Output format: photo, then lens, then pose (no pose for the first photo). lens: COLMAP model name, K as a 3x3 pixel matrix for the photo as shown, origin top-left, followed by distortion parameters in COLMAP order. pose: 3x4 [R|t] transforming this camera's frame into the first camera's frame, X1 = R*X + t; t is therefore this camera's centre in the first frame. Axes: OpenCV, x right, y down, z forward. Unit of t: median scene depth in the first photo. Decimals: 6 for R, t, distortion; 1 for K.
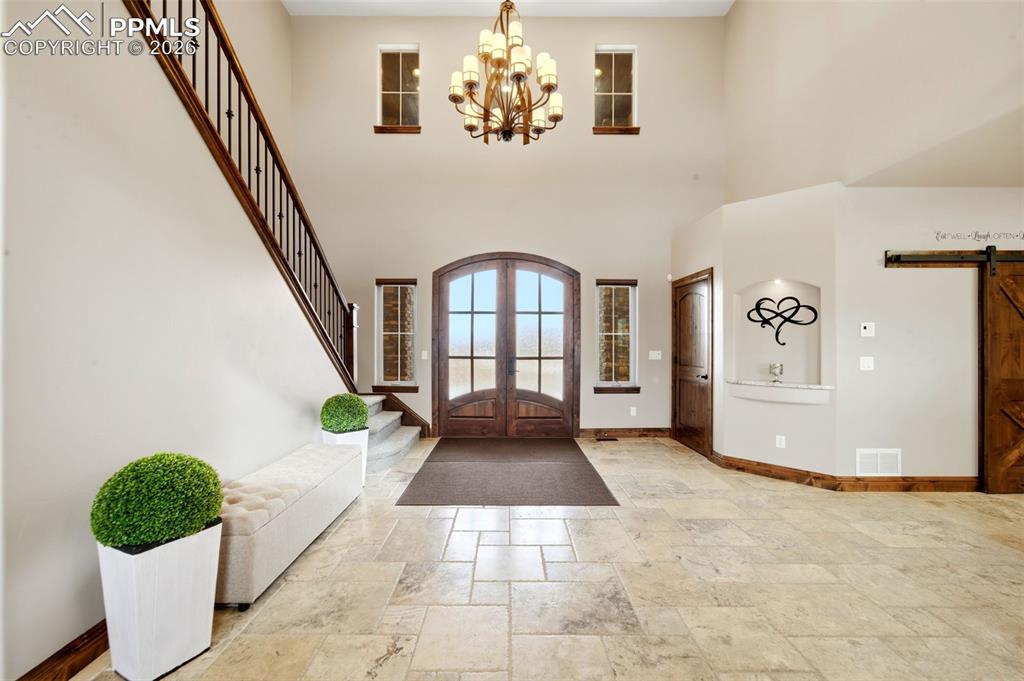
lens RADIAL K [[416.7, 0, 506.6], [0, 416.7, 341.6], [0, 0, 1]] dist [-0.010635, -0.000275]
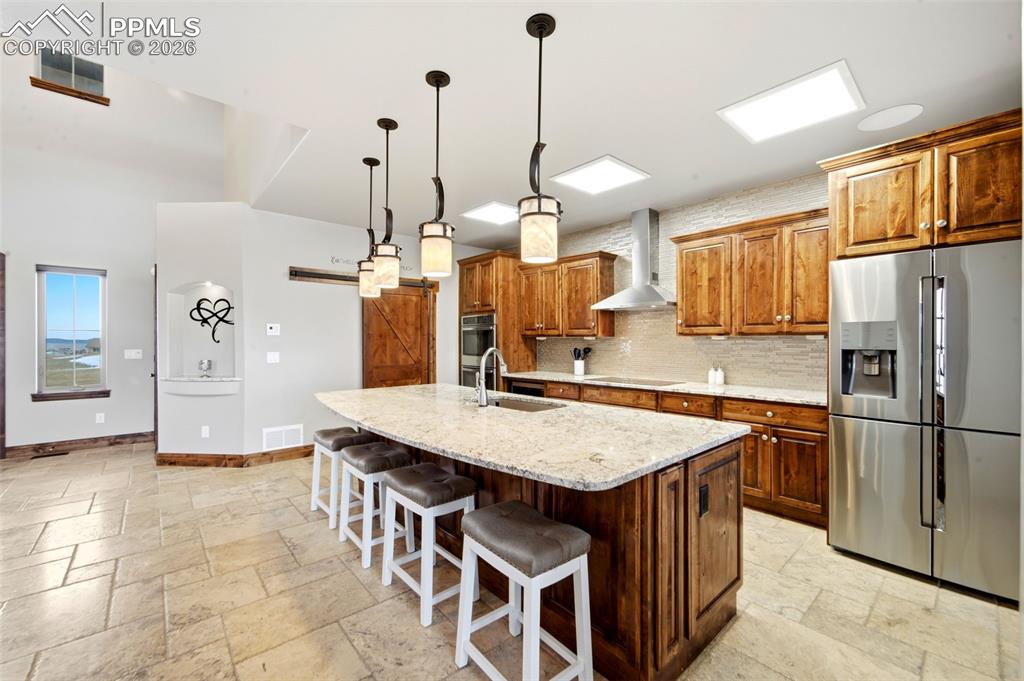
lens RADIAL K [[416.7, 0, 518.5], [0, 416.7, 342.5], [0, 0, 1]] dist [-0.010635, -0.000275]
pose [[0.741302, -0.003231, 0.671164, 0.531550], [-0.001196, 0.999980, 0.006136, 0.000498], [-0.671170, -0.005351, 0.741284, -0.348358]]
